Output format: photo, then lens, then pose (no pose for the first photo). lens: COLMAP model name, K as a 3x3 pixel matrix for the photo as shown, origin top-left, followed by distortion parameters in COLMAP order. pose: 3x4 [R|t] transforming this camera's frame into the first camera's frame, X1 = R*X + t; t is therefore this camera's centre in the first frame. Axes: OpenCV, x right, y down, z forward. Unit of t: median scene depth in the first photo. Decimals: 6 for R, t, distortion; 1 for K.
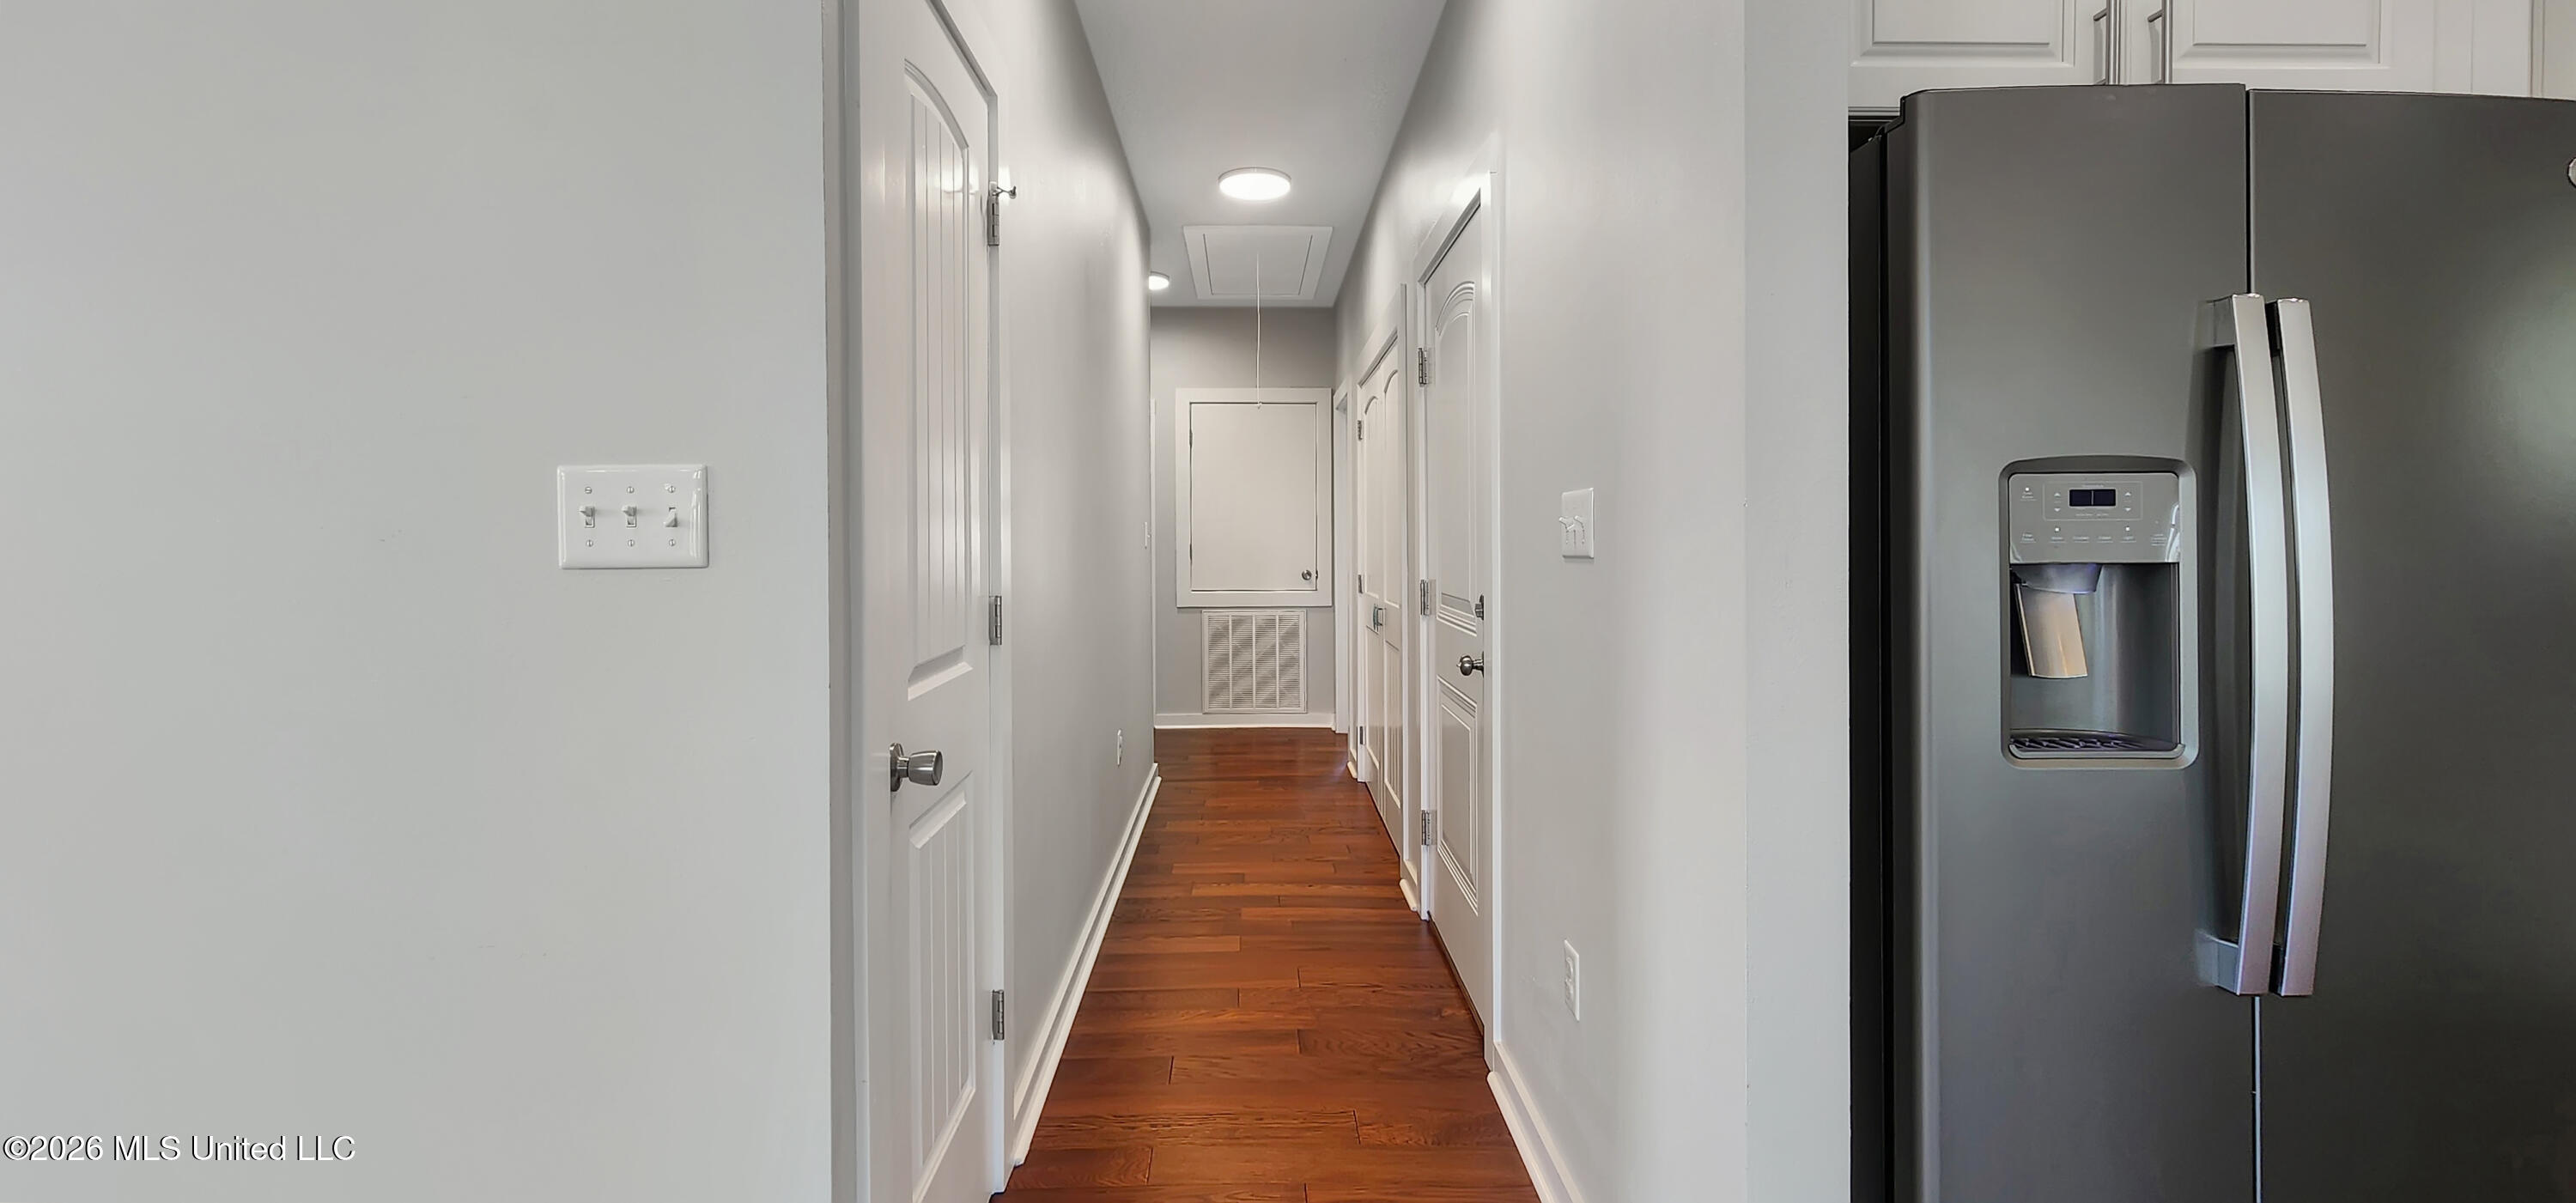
lens RADIAL K [[1098.2, 0, 1259.2], [0, 1098.2, 543.2], [0, 0, 1]] dist [0.005166, 0.000550]
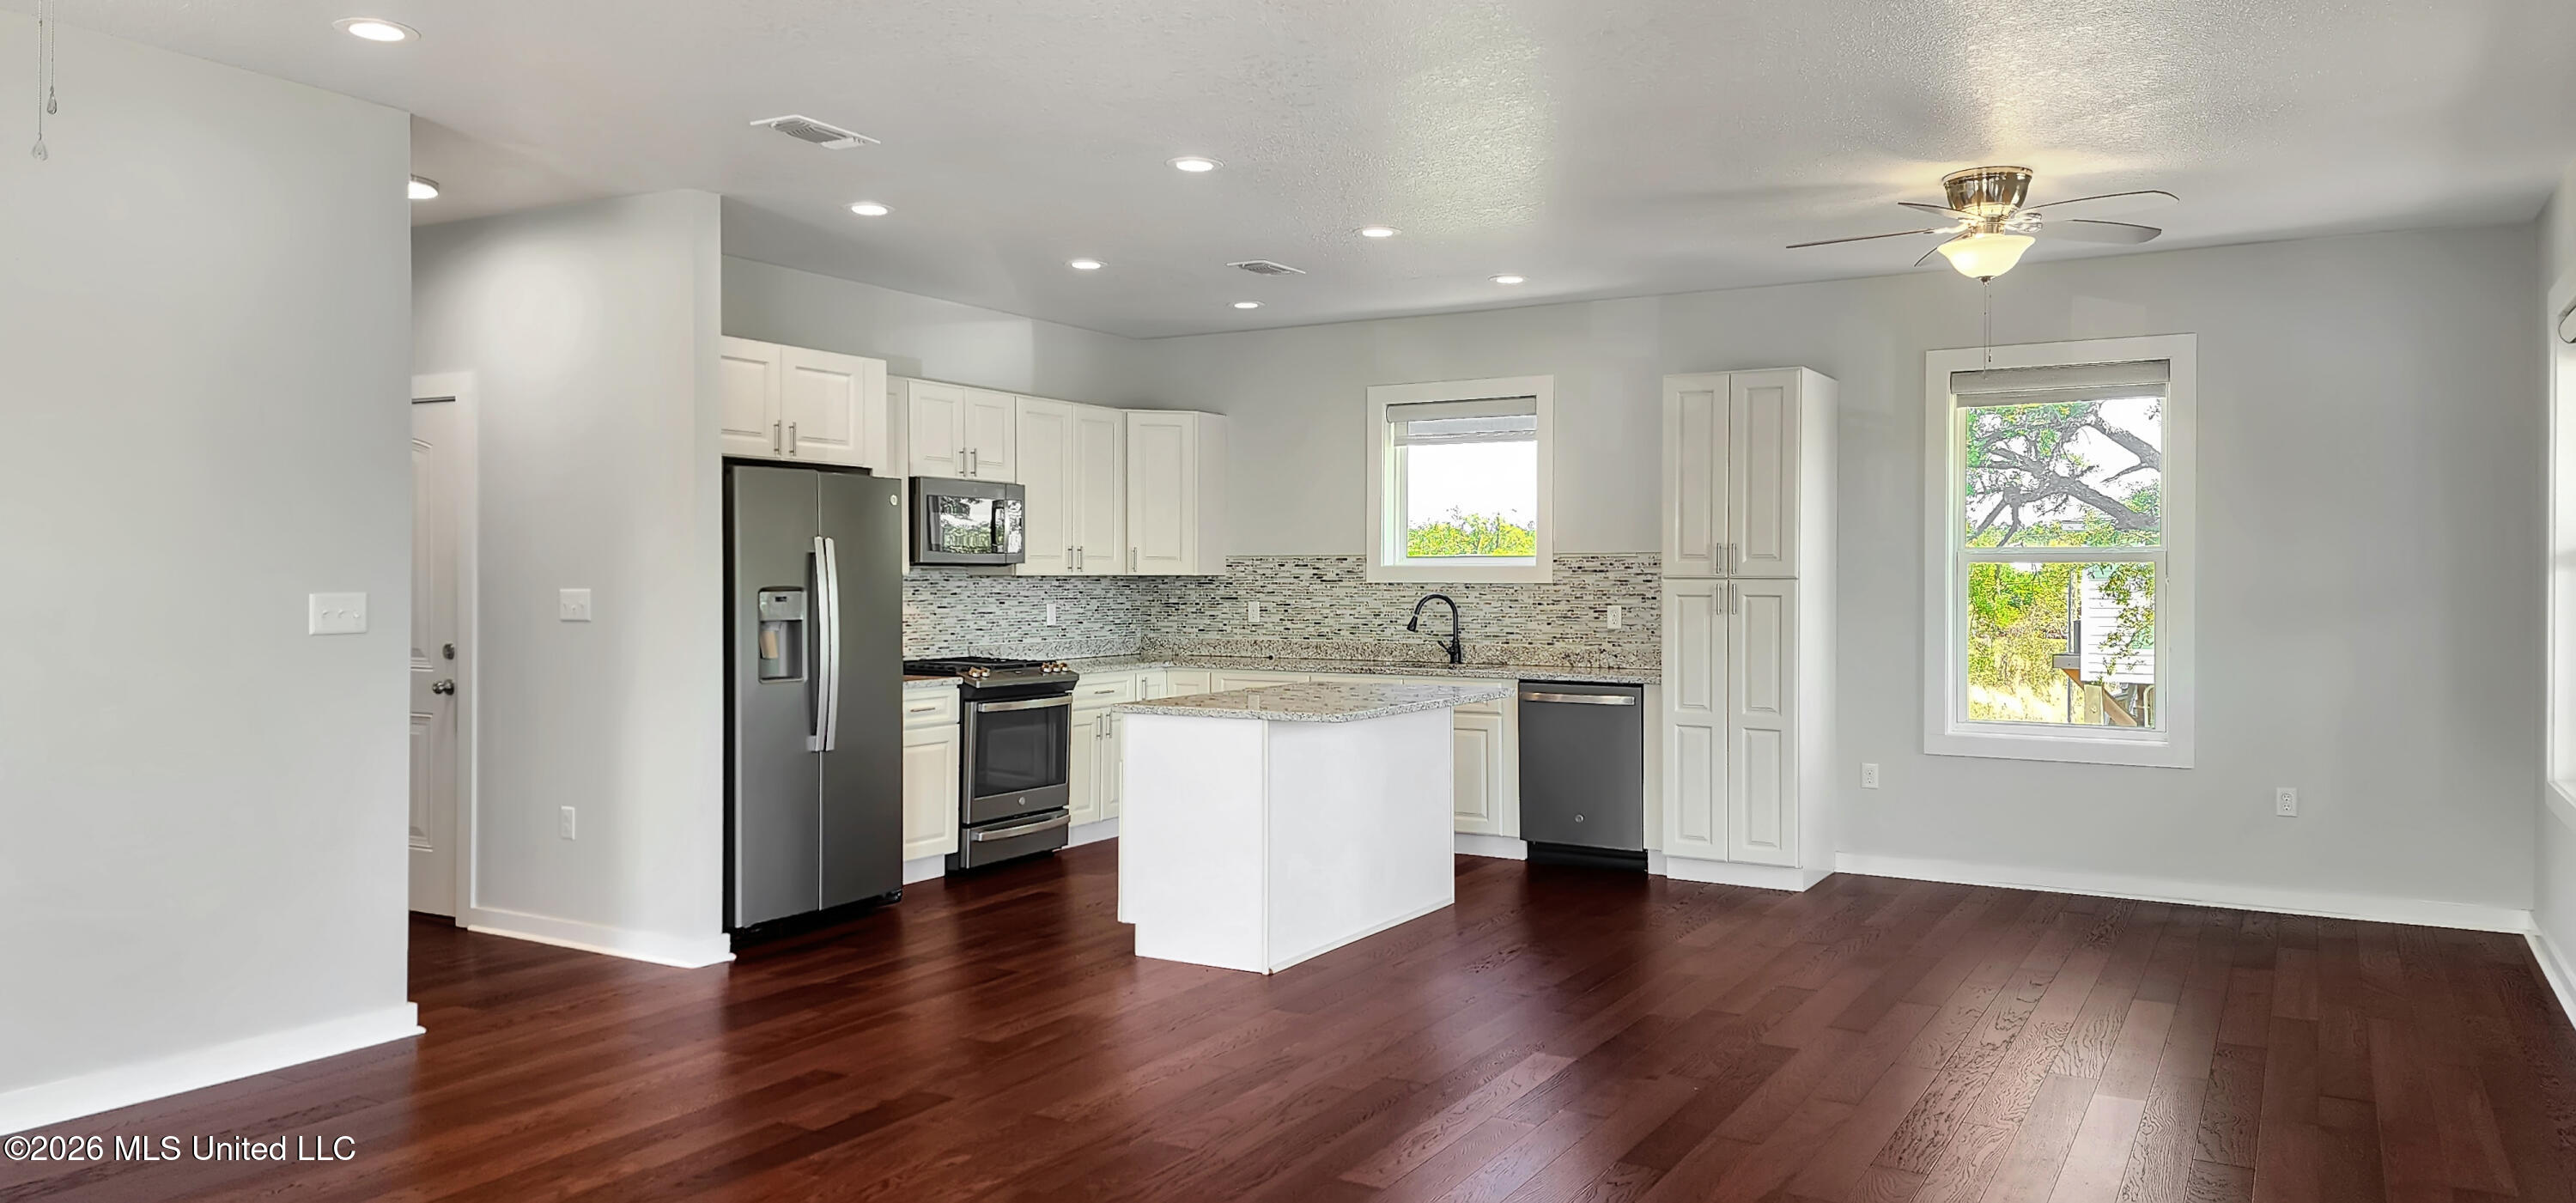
lens RADIAL K [[1717.2, 0, 1281.2], [0, 1717.2, 598.7], [0, 0, 1]] dist [0.007115, 0.000503]
pose [[0.538223, -0.009629, 0.842747, -2.587200], [0.001588, 0.999945, 0.010410, -0.091032], [-0.842801, -0.004265, 0.538209, -2.818963]]
